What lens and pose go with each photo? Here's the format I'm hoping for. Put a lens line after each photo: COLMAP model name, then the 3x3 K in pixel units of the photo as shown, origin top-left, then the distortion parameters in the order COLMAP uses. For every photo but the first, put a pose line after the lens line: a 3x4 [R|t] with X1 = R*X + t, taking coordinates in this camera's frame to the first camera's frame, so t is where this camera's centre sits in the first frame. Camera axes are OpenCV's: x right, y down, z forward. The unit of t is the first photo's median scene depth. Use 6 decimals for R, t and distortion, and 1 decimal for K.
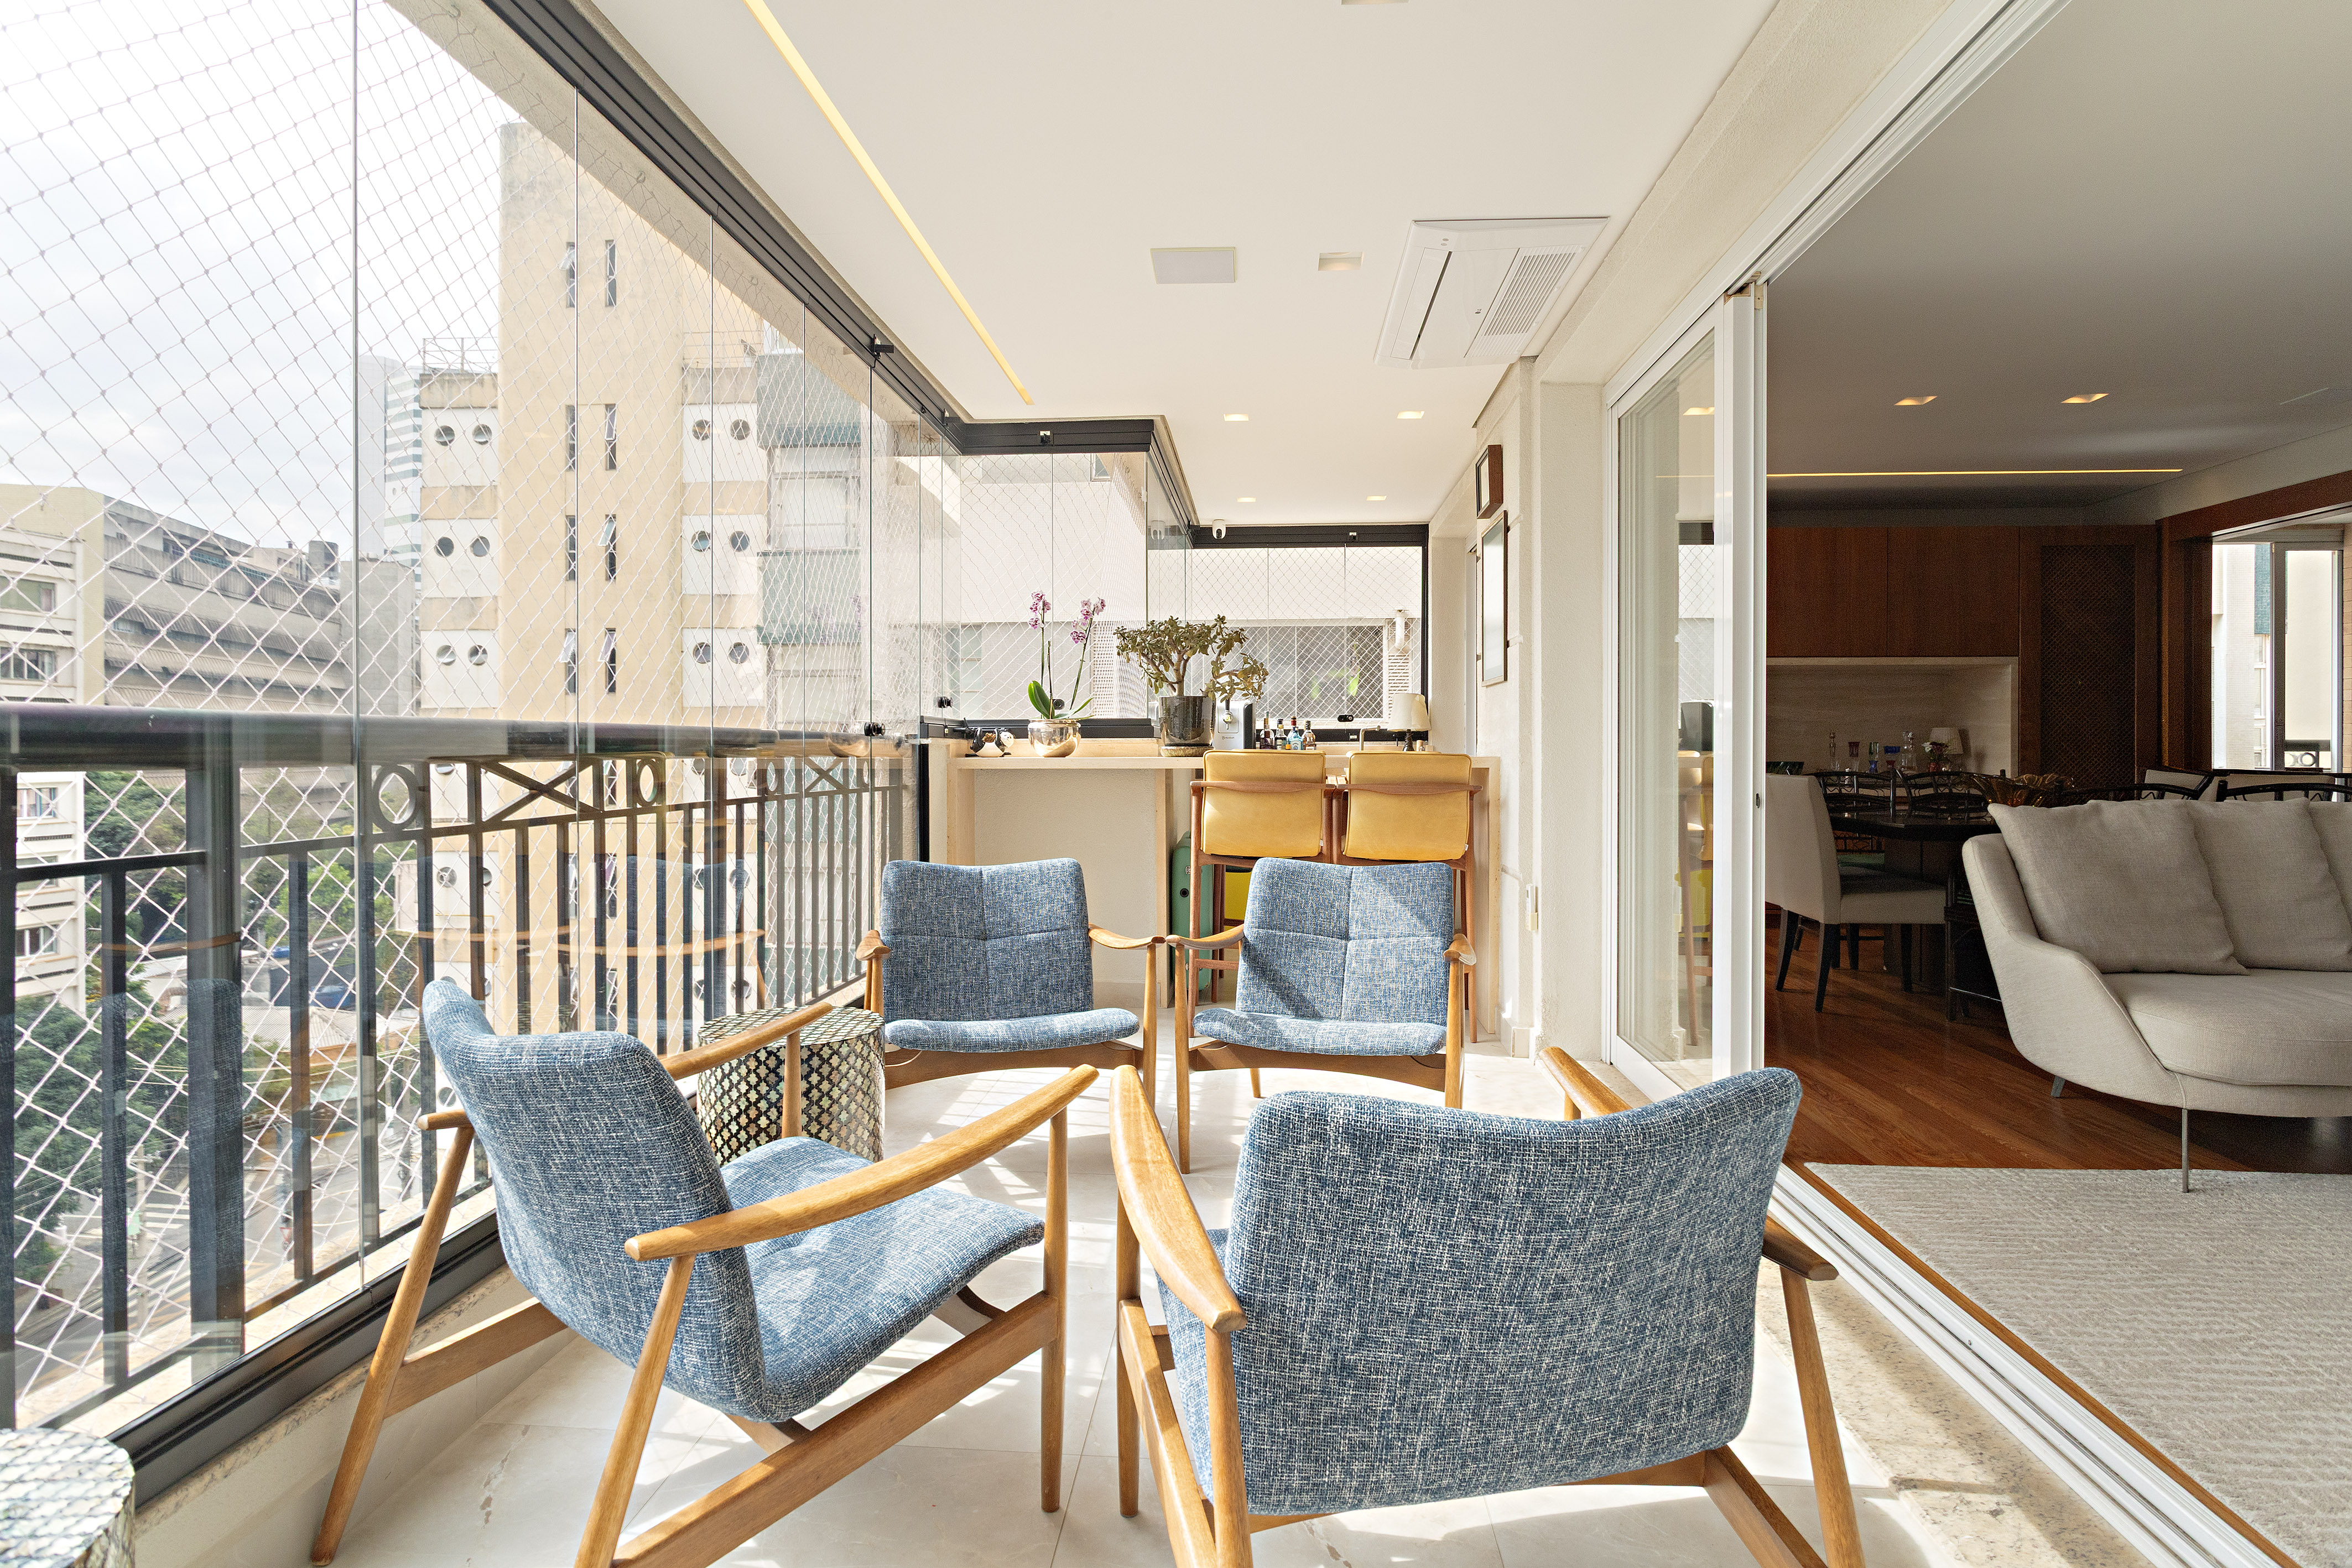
lens RADIAL K [[1255.9, 0, 1200.3], [0, 1255.9, 781.2], [0, 0, 1]] dist [-0.013075, 0.002569]
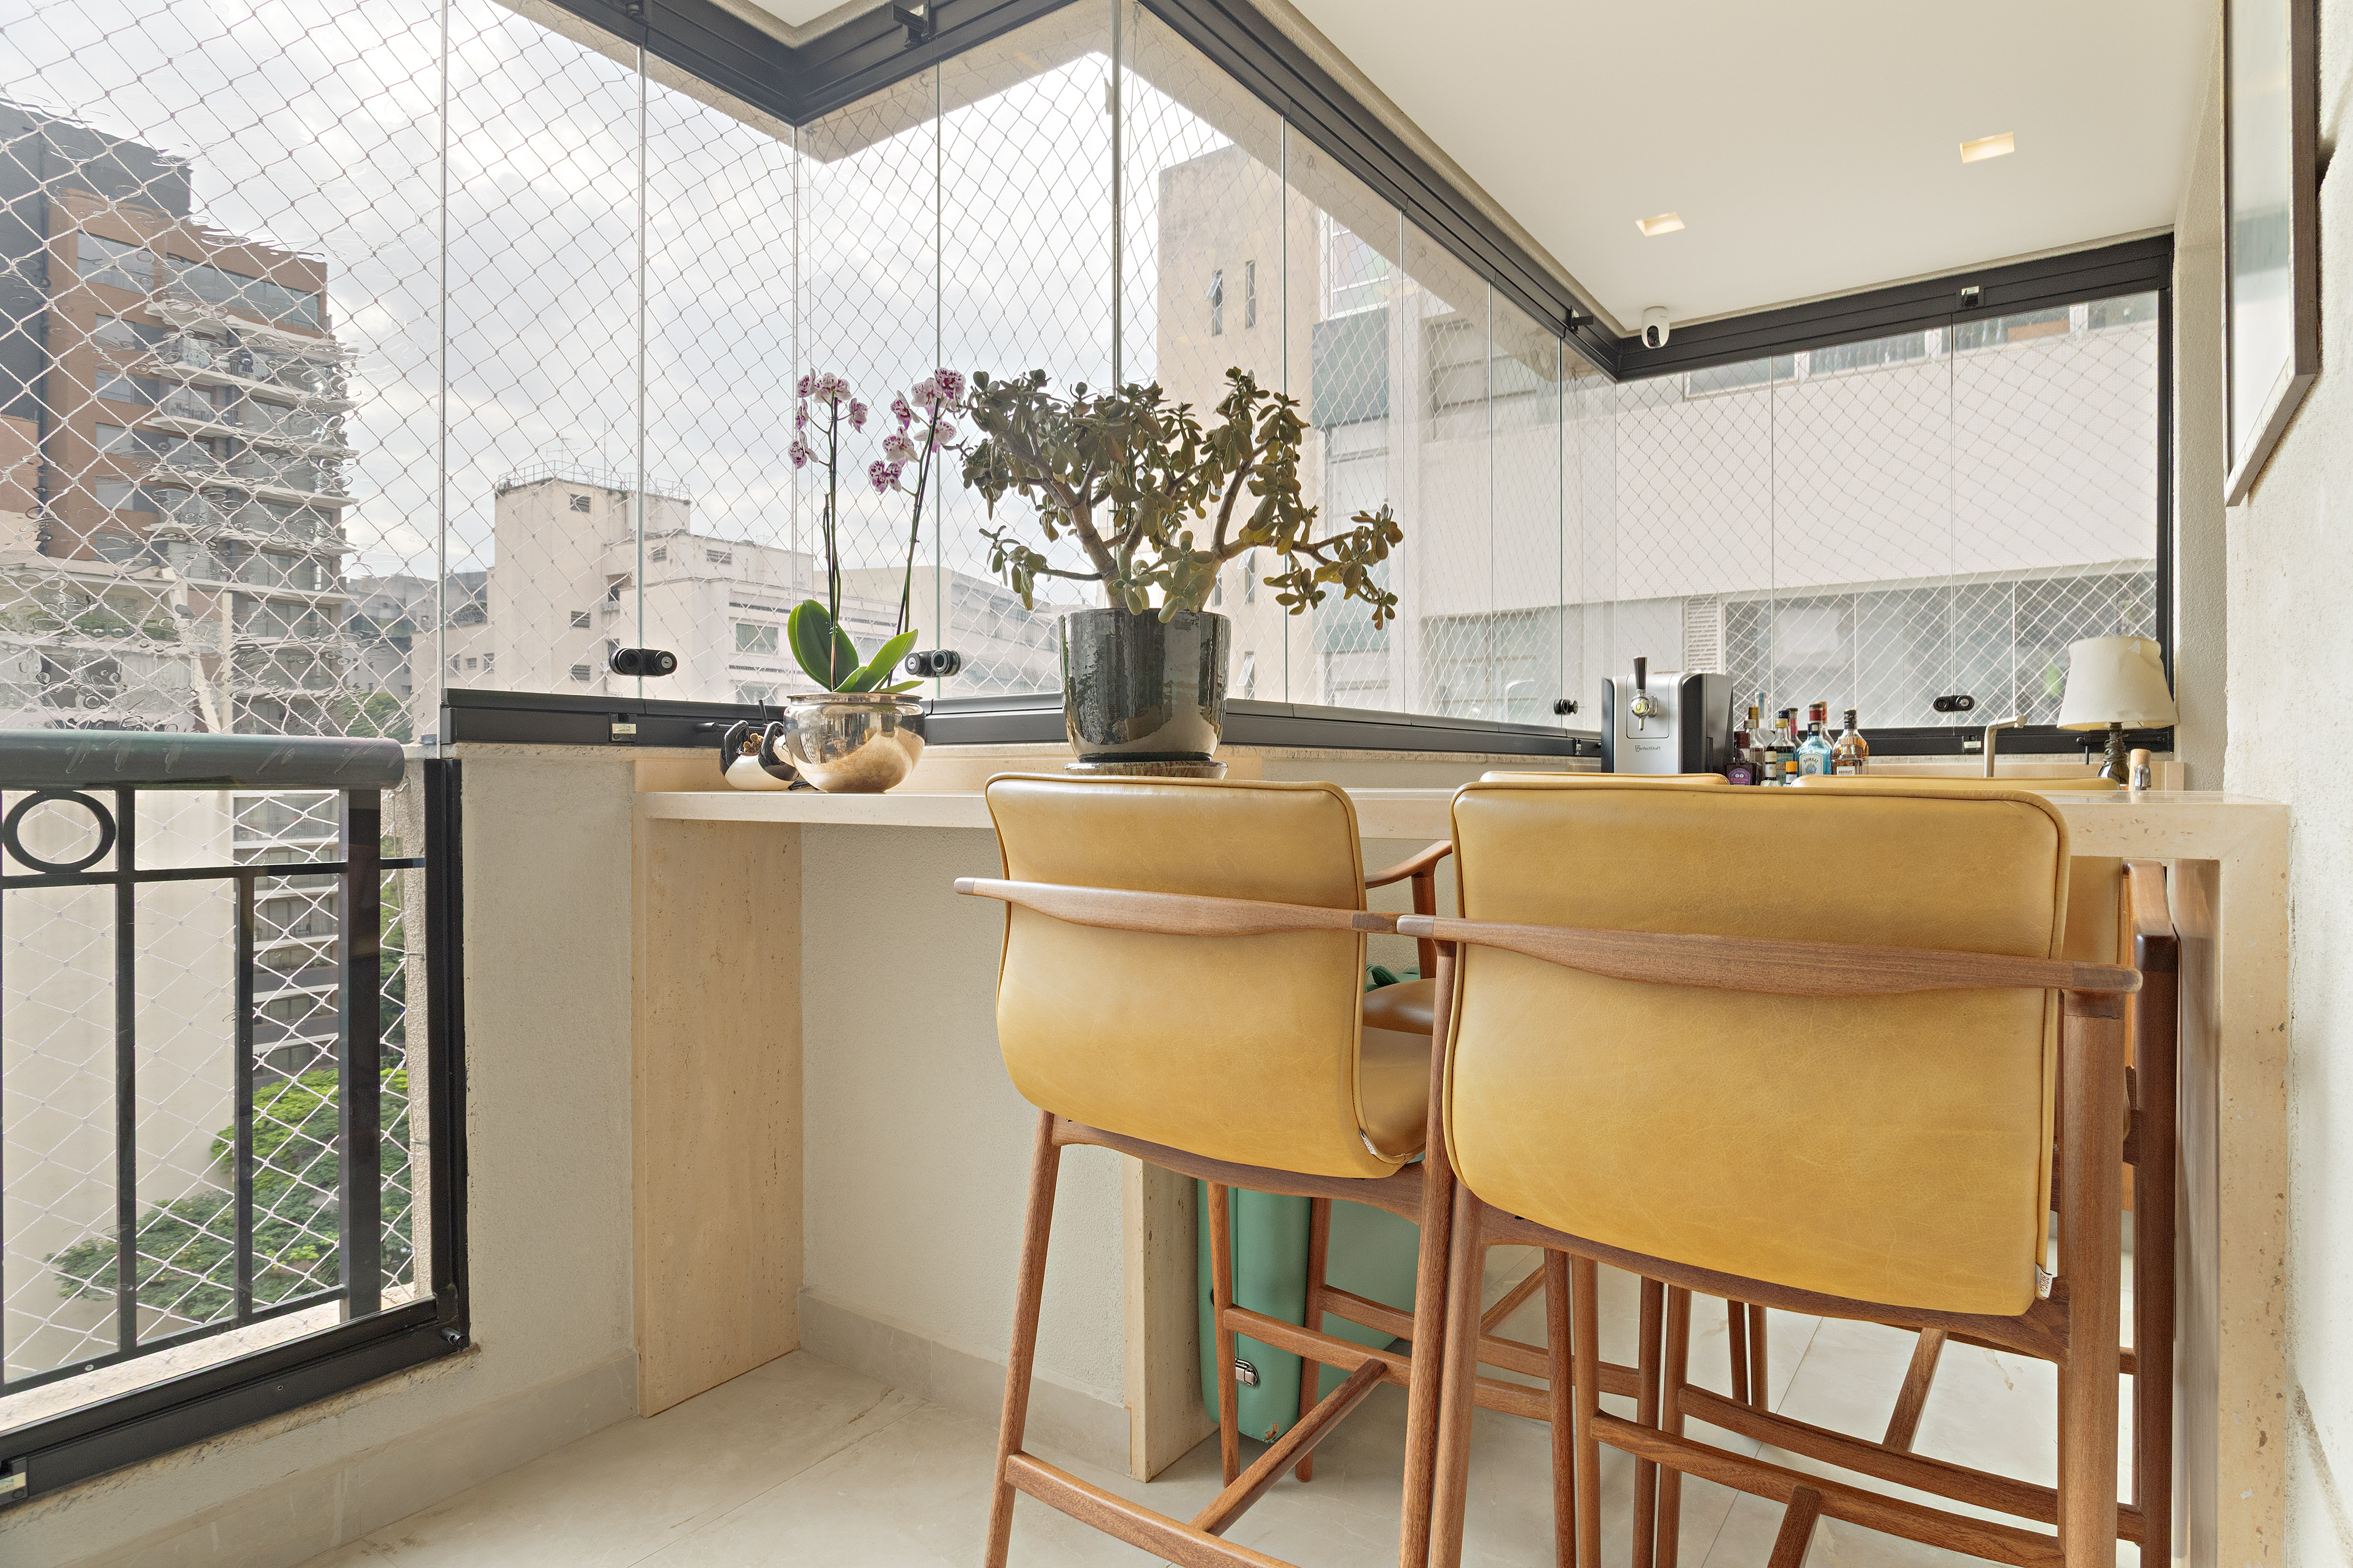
lens RADIAL K [[1256.3, 0, 1236.8], [0, 1256.3, 784.6], [0, 0, 1]] dist [-0.013075, 0.002569]
pose [[0.850143, 0.004310, -0.526534, 0.139136], [-0.013903, 0.999802, -0.014263, -0.012330], [0.526368, 0.019446, 0.850035, 0.520785]]
